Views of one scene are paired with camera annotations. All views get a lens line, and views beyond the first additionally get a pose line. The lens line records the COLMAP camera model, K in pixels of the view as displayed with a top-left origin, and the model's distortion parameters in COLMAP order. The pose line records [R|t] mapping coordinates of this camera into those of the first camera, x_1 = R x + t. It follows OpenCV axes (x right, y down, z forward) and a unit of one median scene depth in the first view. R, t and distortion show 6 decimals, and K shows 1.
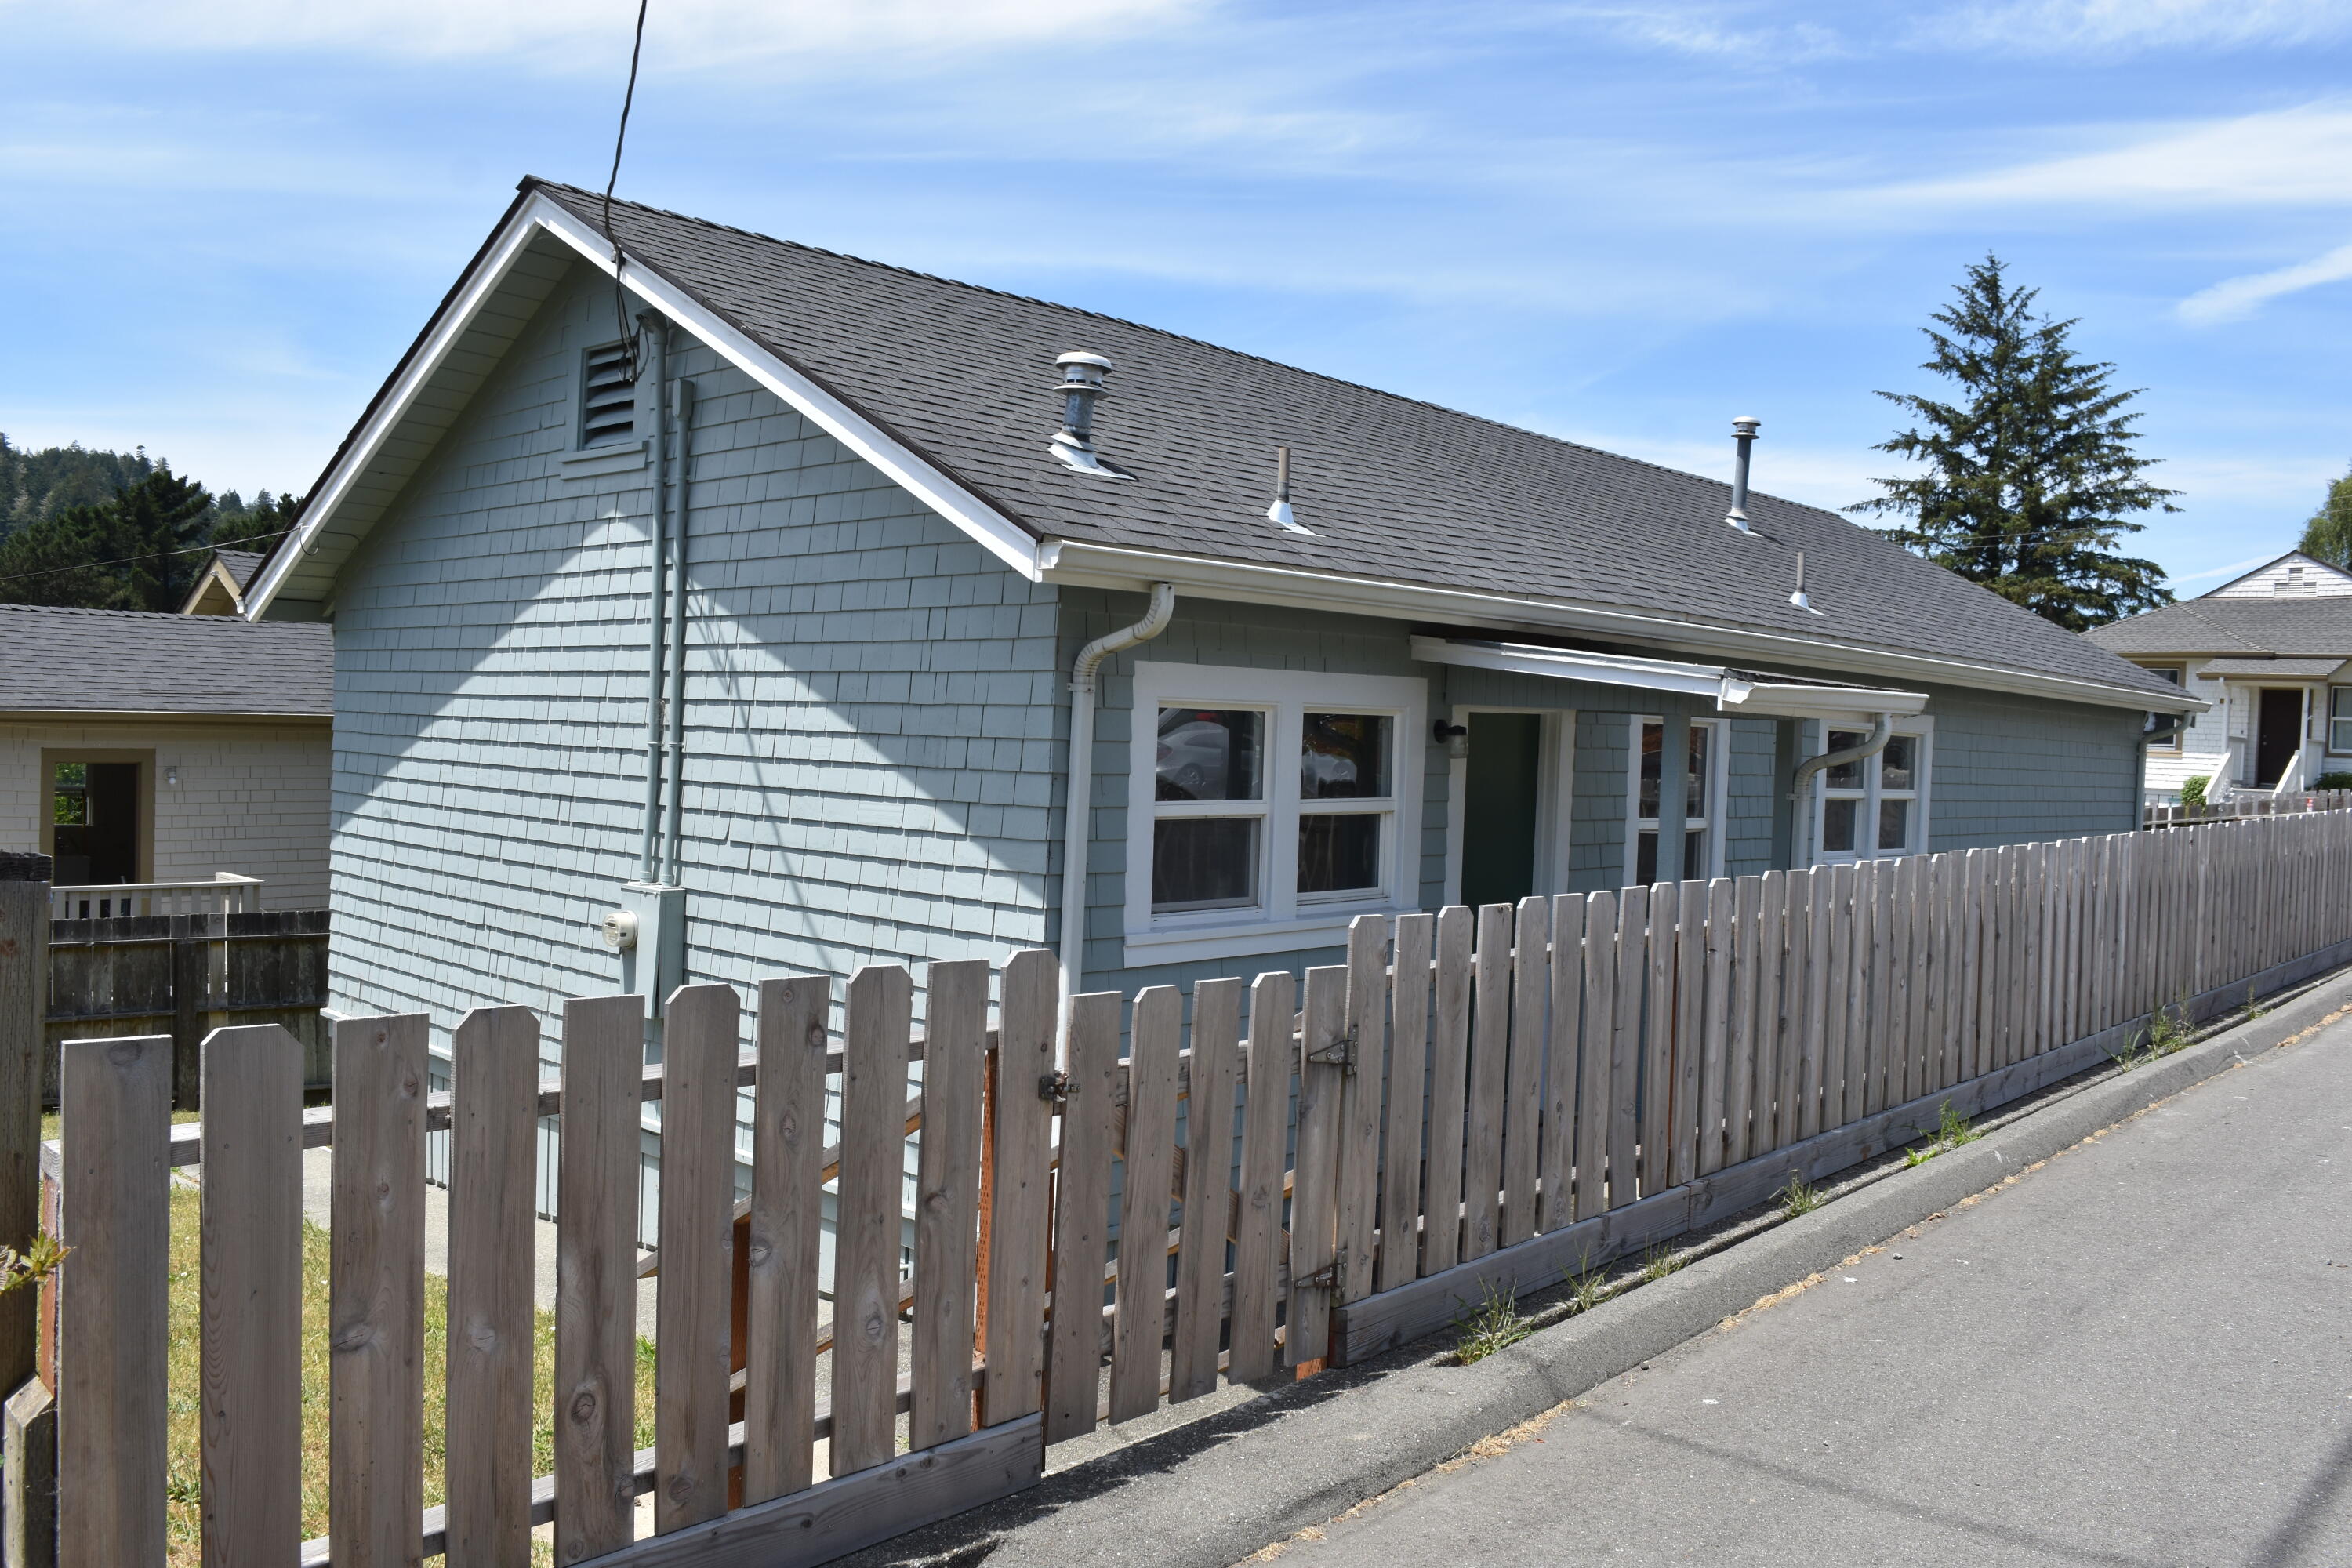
lens RADIAL K [[1865.9, 0, 1169.3], [0, 1865.9, 786.2], [0, 0, 1]] dist [-0.089465, 0.018286]
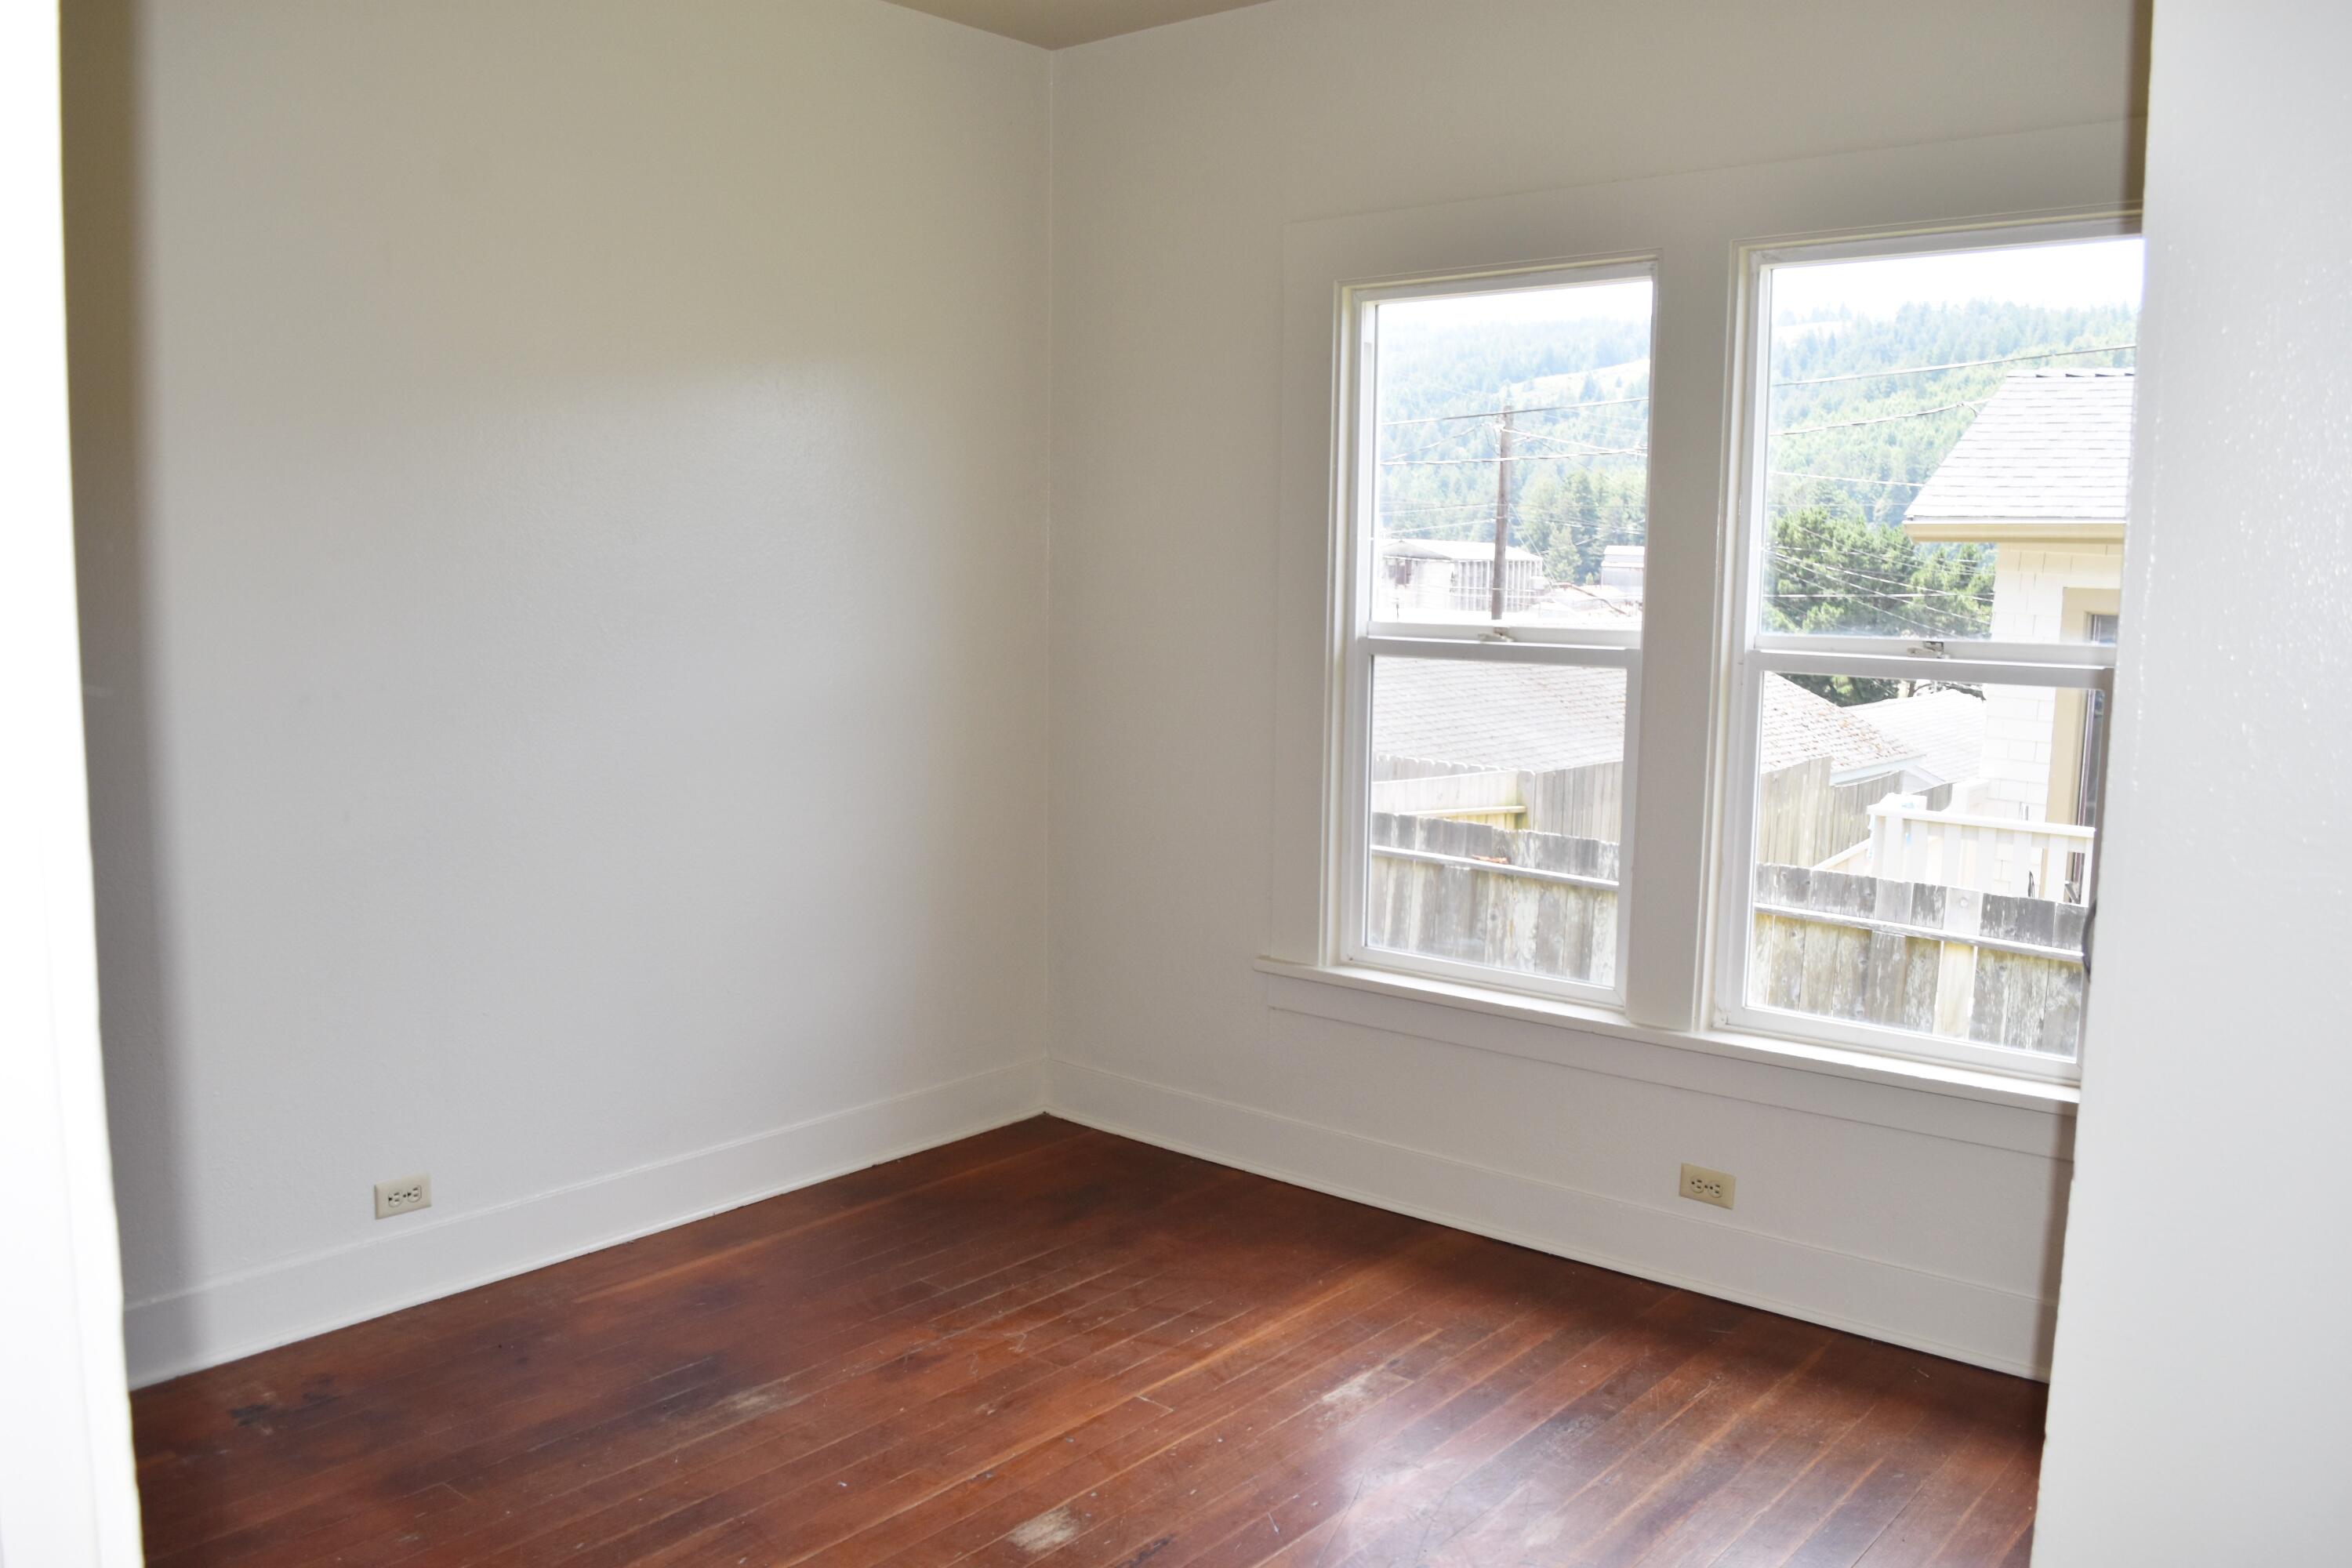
lens RADIAL K [[1865.9, 0, 1165.6], [0, 1865.9, 784.1], [0, 0, 1]] dist [-0.089465, 0.018286]
pose [[0.062562, 0.086310, -0.994302, -0.034295], [-0.048200, 0.995352, 0.083368, 0.009689], [0.996876, 0.042710, 0.066432, 0.758421]]
